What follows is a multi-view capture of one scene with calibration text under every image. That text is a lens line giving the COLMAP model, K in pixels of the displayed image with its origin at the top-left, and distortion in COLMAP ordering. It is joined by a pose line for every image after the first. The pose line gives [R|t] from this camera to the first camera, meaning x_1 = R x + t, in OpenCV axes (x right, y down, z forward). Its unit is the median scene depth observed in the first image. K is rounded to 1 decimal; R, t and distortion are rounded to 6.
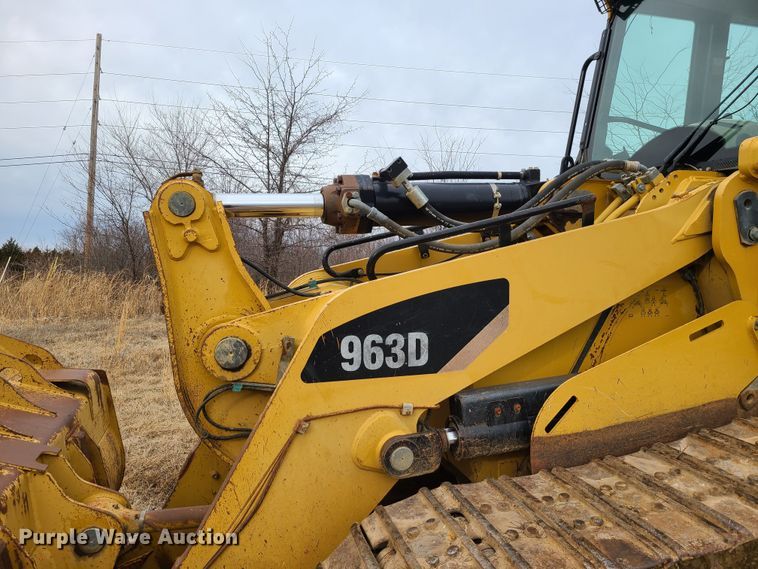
lens RADIAL K [[557.5, 0, 380.9], [0, 557.5, 289.4], [0, 0, 1]] dist [0.033019, -0.025501]
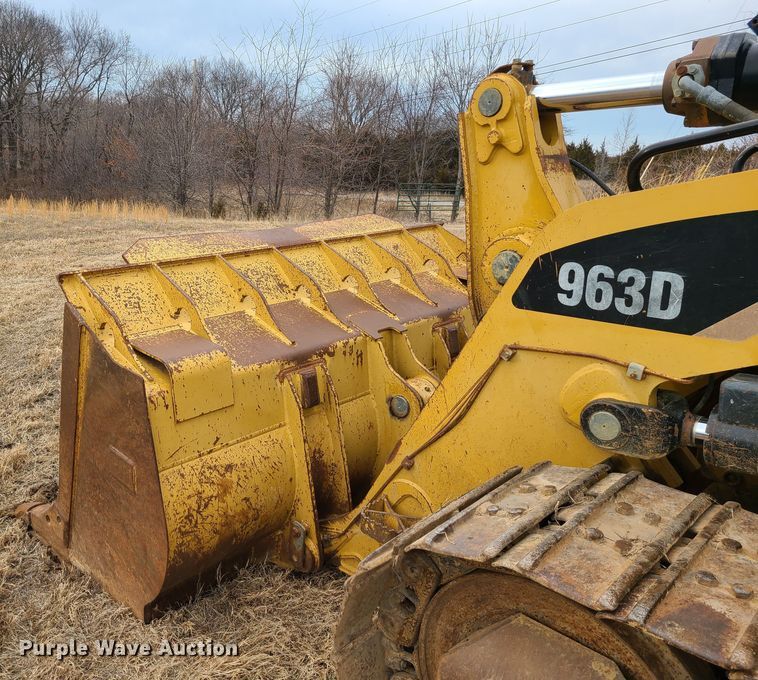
lens RADIAL K [[656.6, 0, 297.4], [0, 656.6, 341.0], [0, 0, 1]] dist [0.053045, -0.037257]
pose [[0.470835, 0.241210, -0.848606, 0.533714], [-0.056750, 0.968186, 0.243713, -0.016938], [0.880394, -0.066591, 0.469544, 0.160934]]
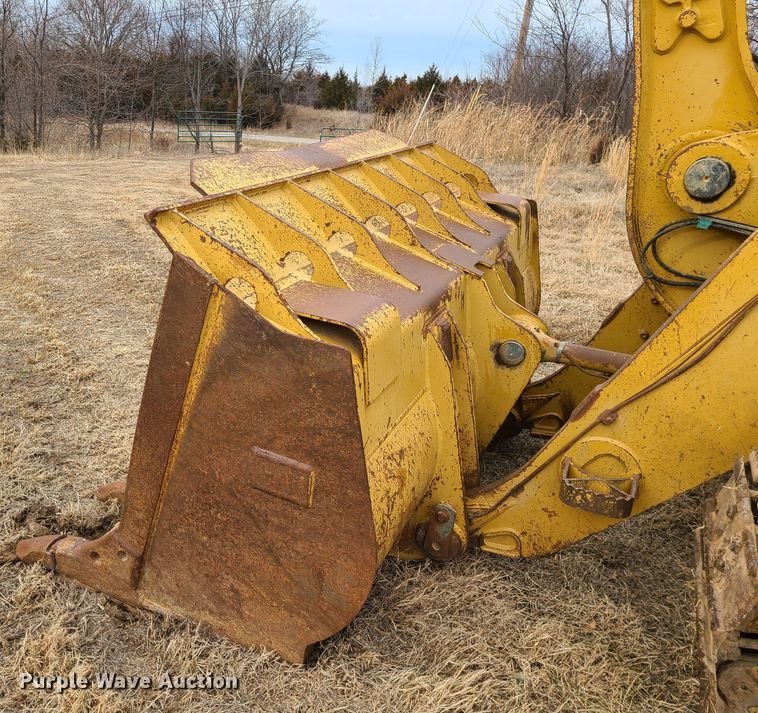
lens RADIAL K [[697.3, 0, 300.9], [0, 697.3, 349.7], [0, 0, 1]] dist [0.029861, 0.000000]
pose [[0.729080, 0.254849, -0.635213, 0.013020], [-0.057592, 0.947643, 0.314094, 0.062588], [0.682001, -0.192417, 0.705585, -0.157634]]
